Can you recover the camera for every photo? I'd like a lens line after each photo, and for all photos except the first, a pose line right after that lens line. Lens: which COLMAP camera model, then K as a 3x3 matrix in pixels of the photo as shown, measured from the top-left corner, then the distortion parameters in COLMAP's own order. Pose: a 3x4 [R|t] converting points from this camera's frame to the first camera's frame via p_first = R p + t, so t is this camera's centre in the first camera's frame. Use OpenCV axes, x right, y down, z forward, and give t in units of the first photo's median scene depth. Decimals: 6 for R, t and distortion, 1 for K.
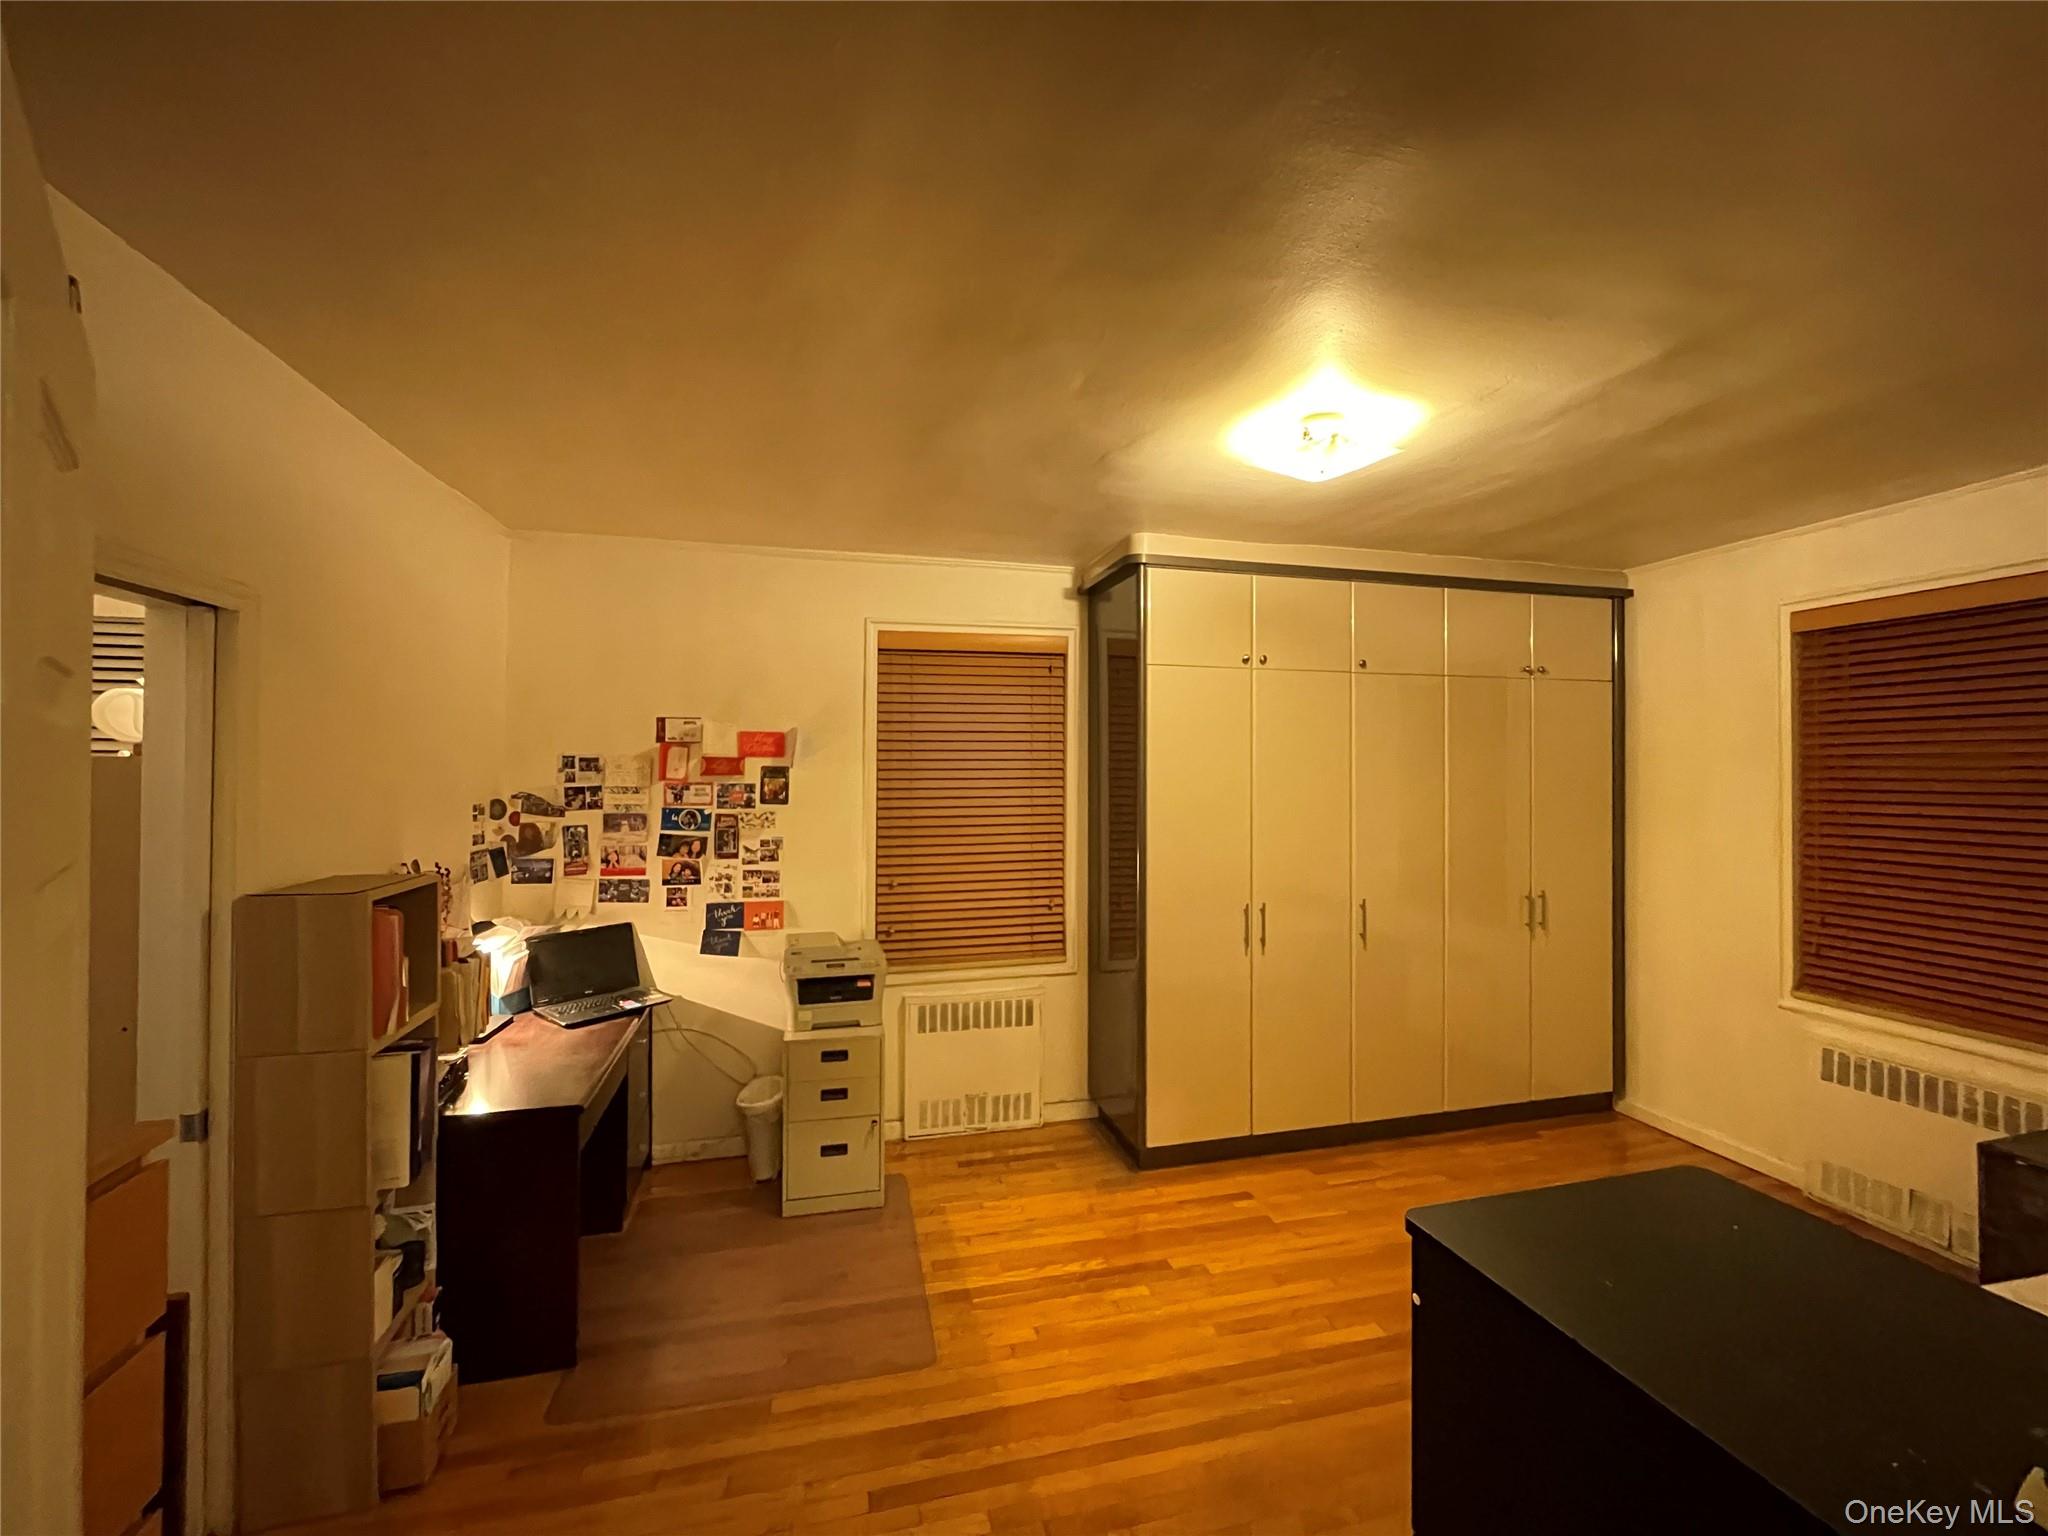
lens RADIAL K [[826.8, 0, 1015.6], [0, 826.8, 768.9], [0, 0, 1]] dist [-0.002086, -0.000322]
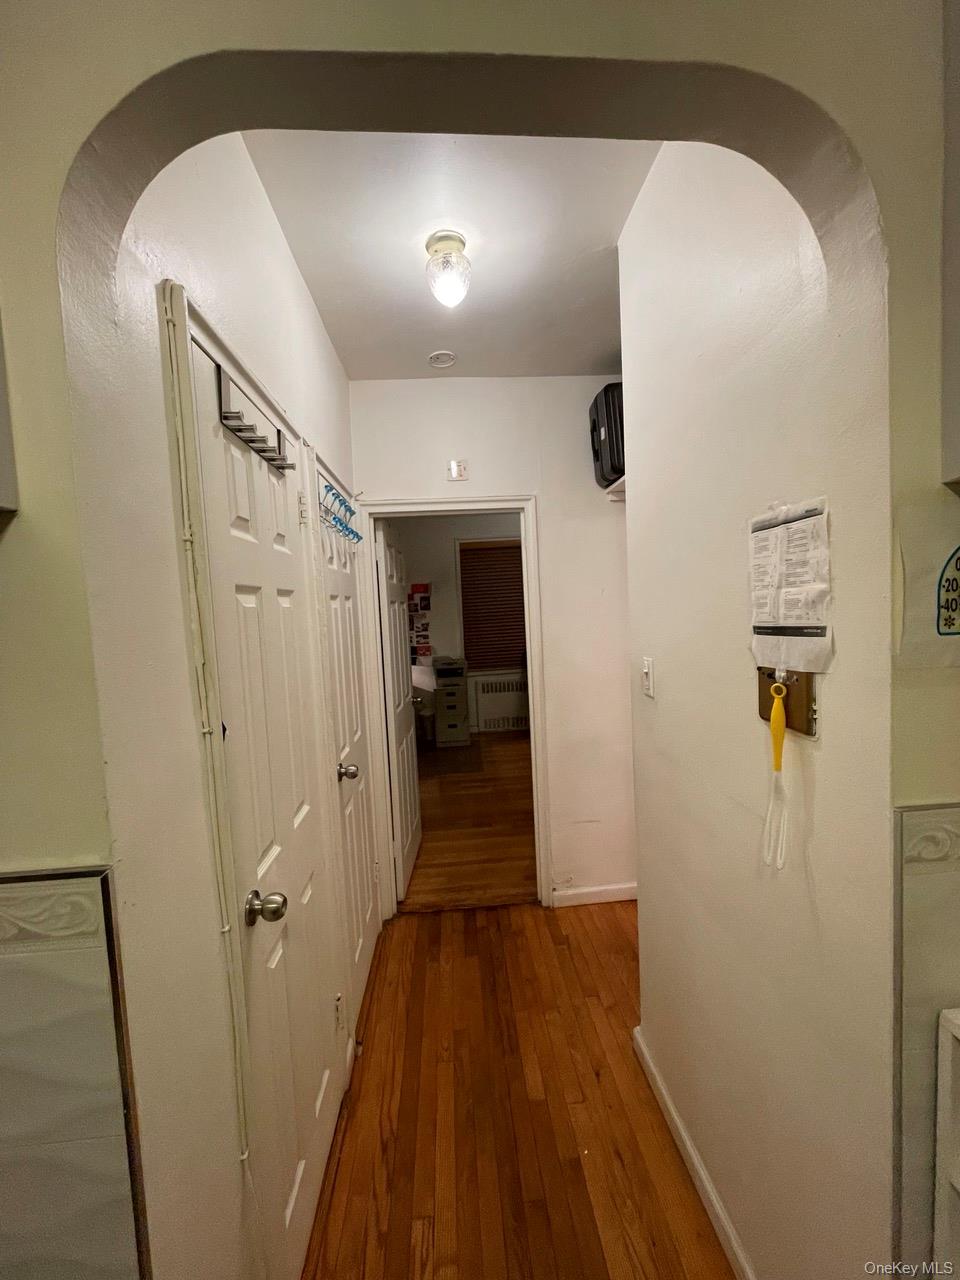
lens RADIAL K [[516.8, 0, 480.6], [0, 516.8, 638.7], [0, 0, 1]] dist [-0.002086, -0.000322]
pose [[0.984286, -0.037837, -0.172480, 0.178211], [0.051462, 0.995838, 0.075220, 0.017070], [0.168916, -0.082915, 0.982137, -0.653361]]
